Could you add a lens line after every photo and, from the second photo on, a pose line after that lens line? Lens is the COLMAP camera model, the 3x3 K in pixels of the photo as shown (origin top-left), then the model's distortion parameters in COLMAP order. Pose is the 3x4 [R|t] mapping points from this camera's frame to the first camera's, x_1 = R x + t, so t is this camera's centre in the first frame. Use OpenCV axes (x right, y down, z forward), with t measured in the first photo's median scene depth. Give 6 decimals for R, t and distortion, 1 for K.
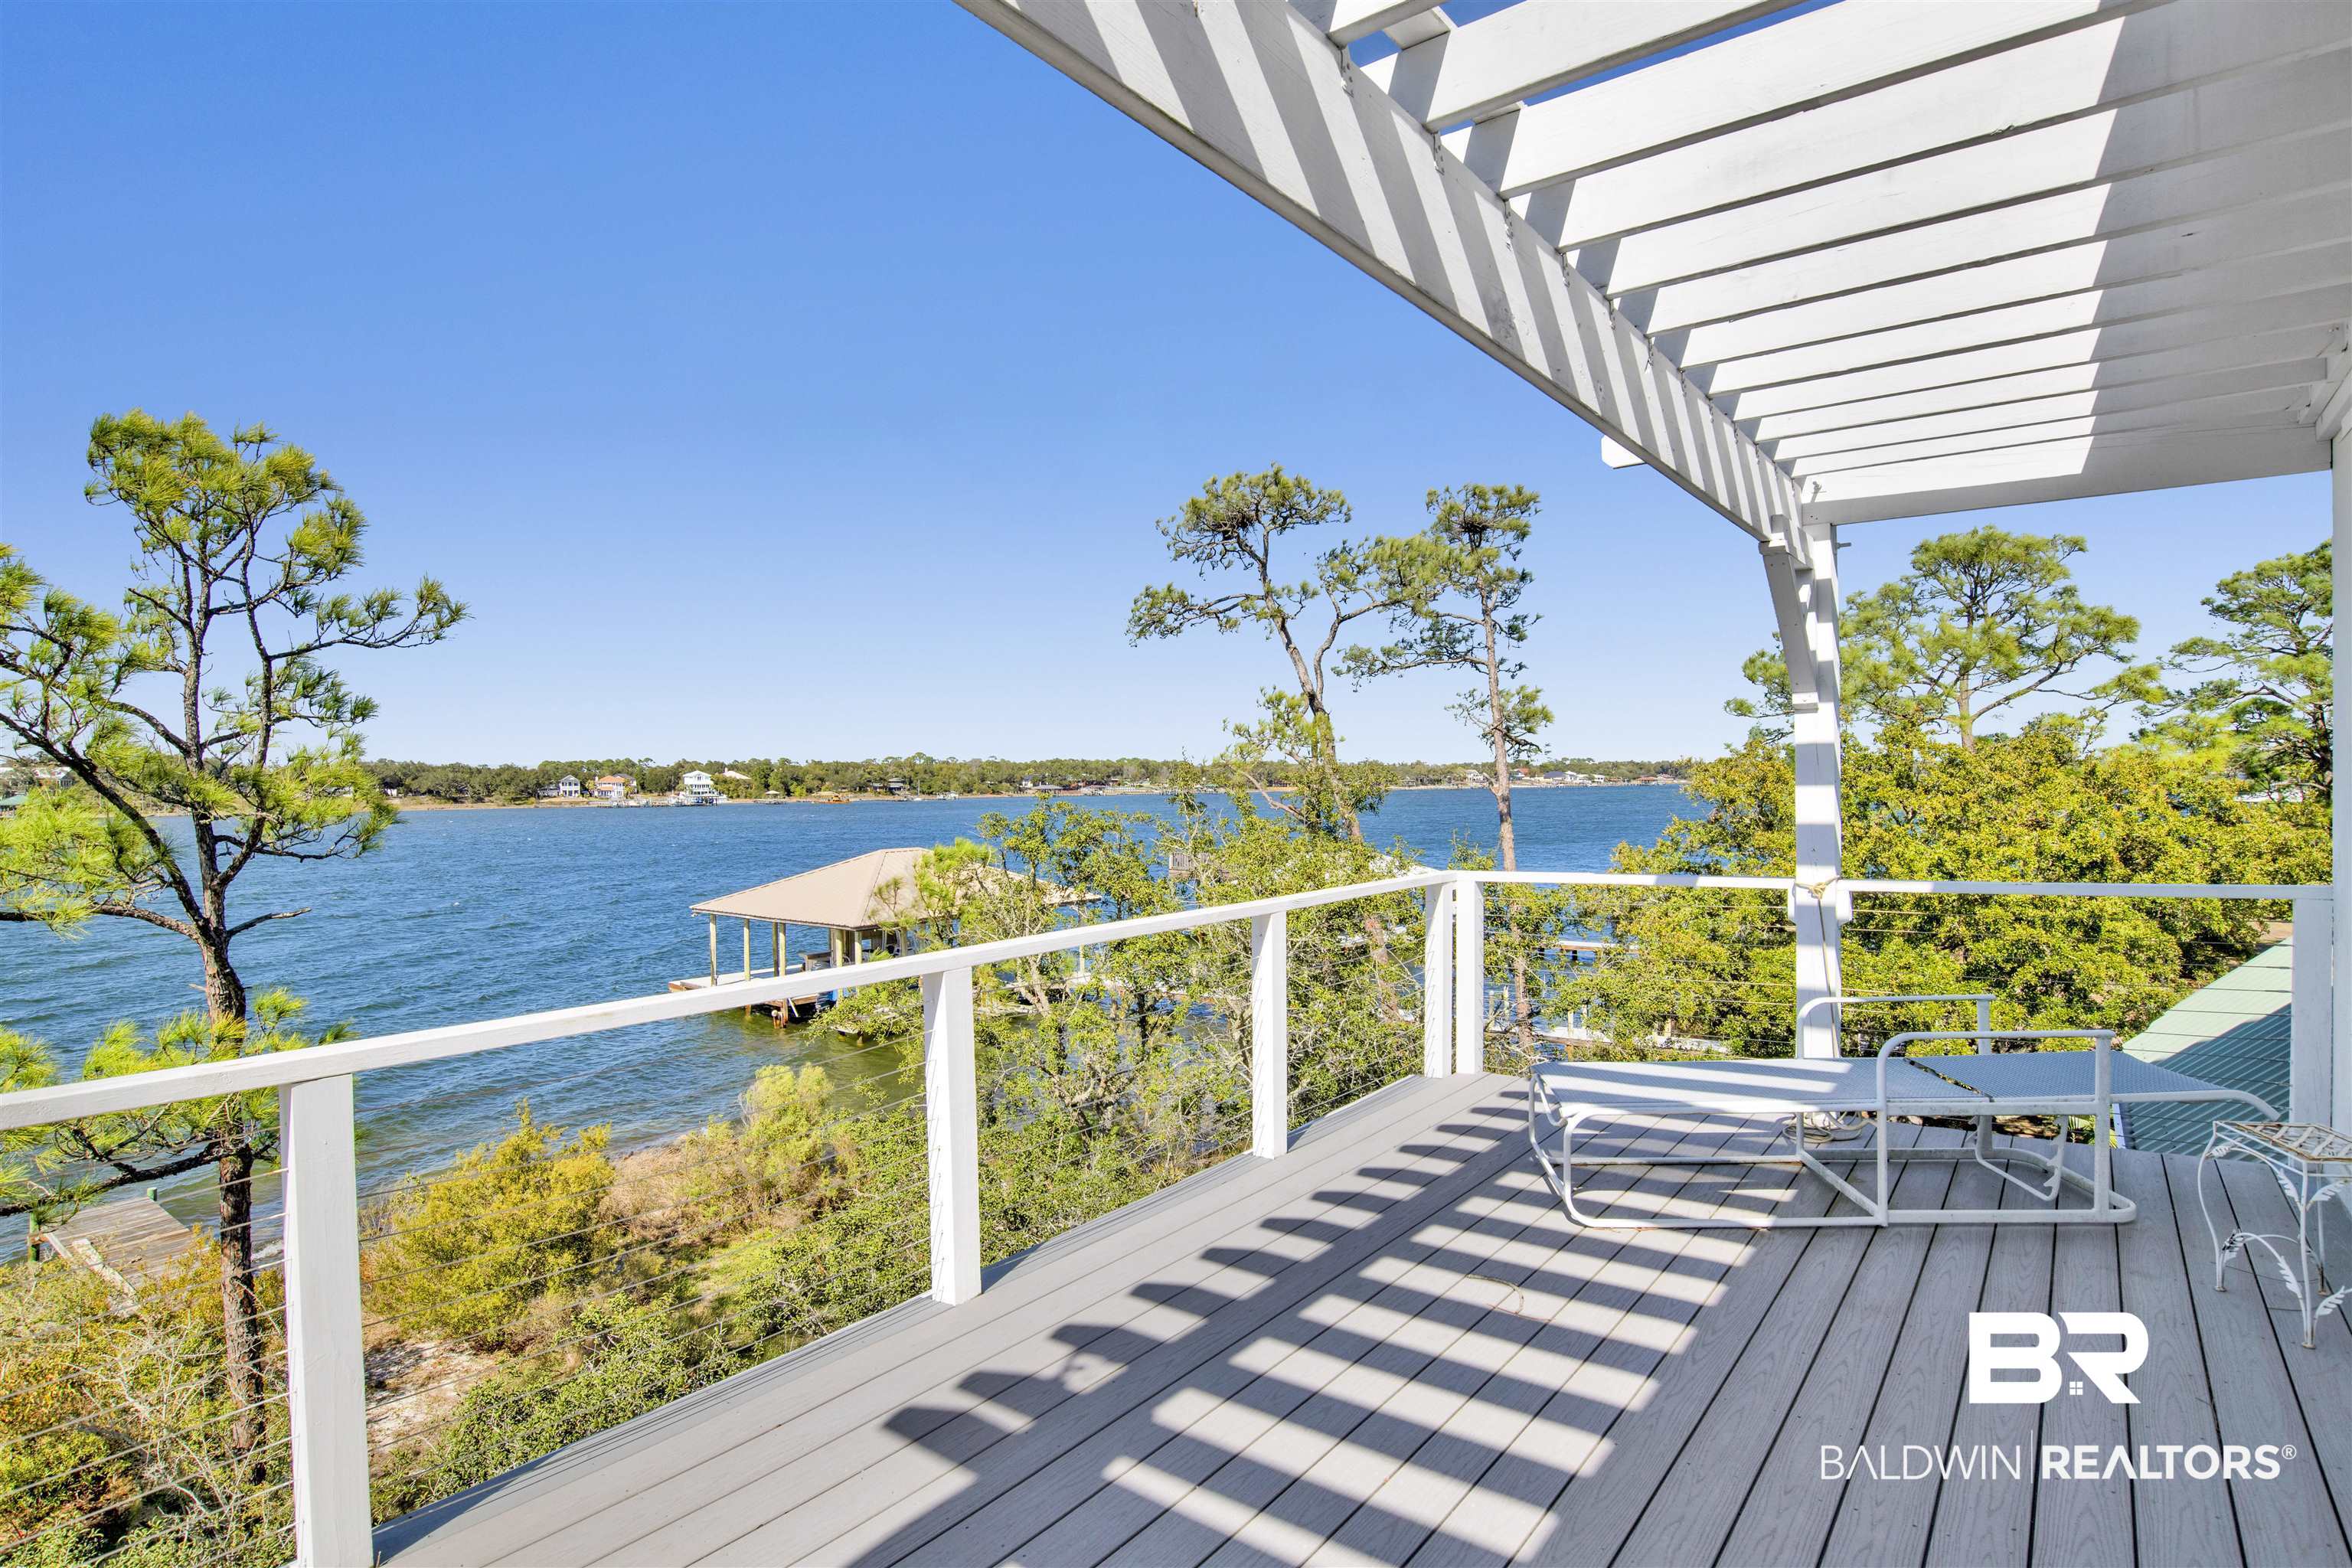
lens RADIAL K [[1201.4, 0, 1158.0], [0, 1201.4, 778.9], [0, 0, 1]] dist [-0.007153, -0.000794]
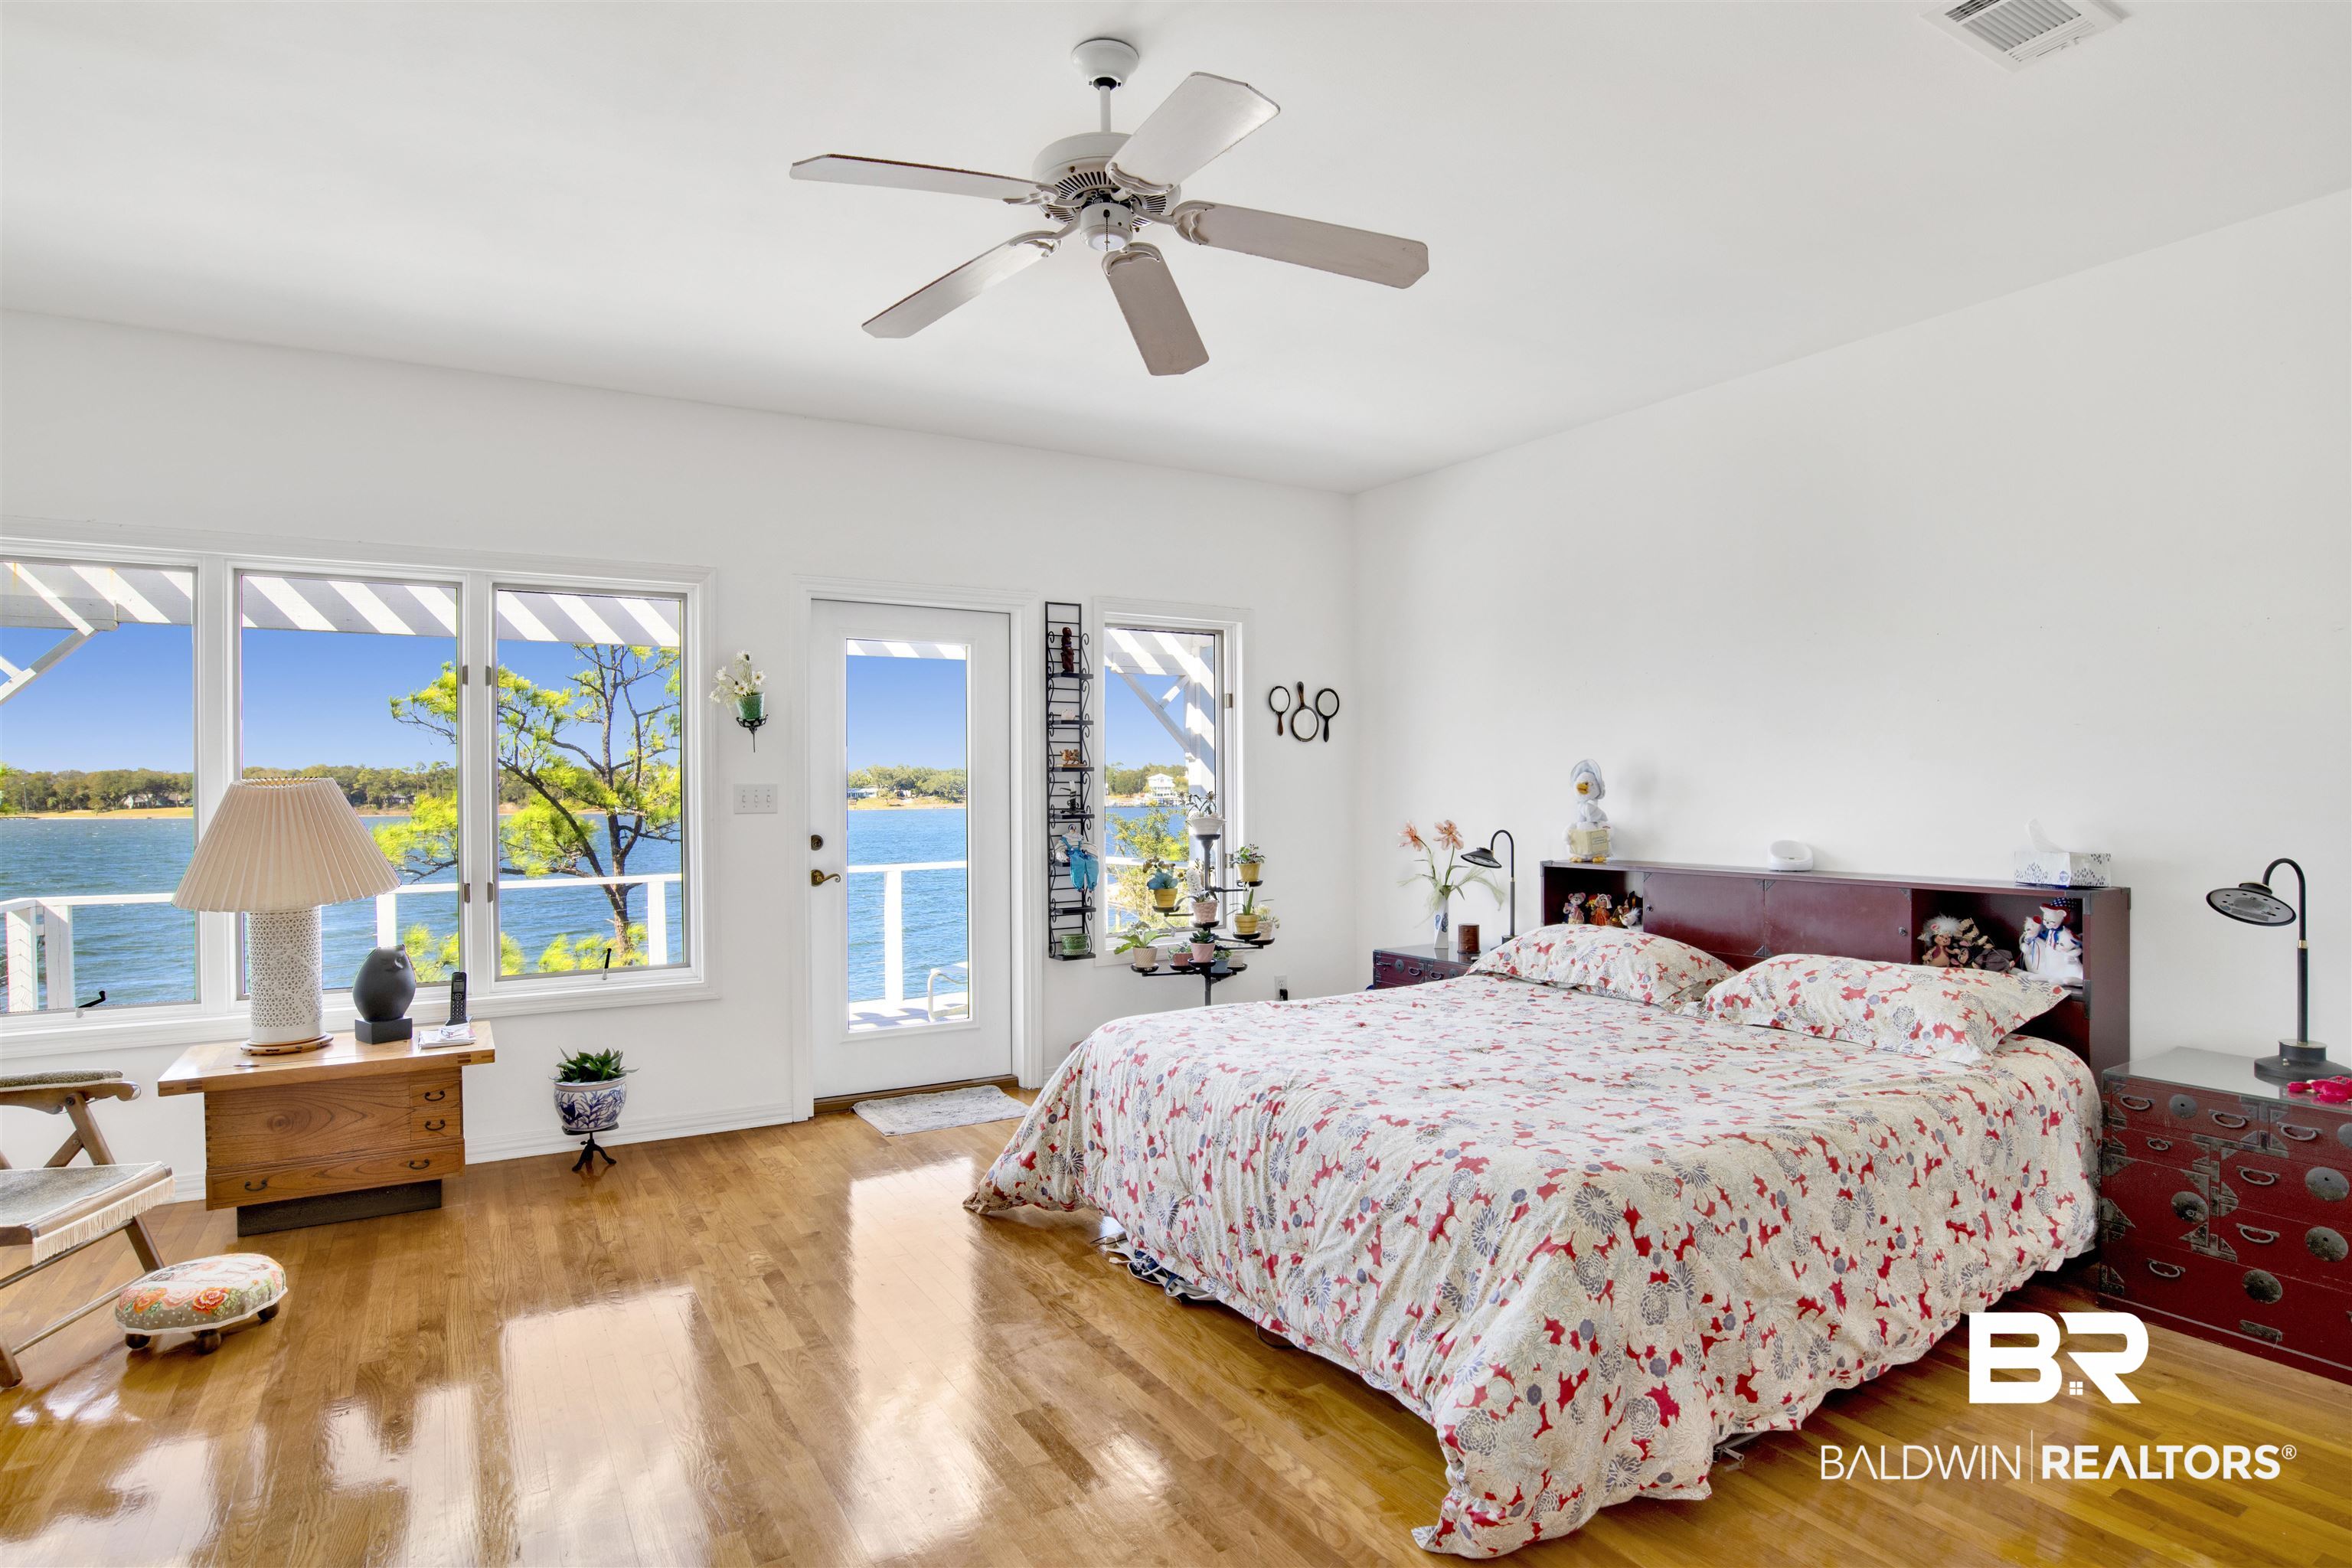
lens RADIAL K [[1201.4, 0, 1180.4], [0, 1201.4, 799.7], [0, 0, 1]] dist [-0.007153, -0.000794]
pose [[0.938212, 0.006441, -0.346000, 0.477769], [-0.001267, 0.999884, 0.015178, -0.012148], [0.346058, -0.013801, 0.938112, -0.252243]]
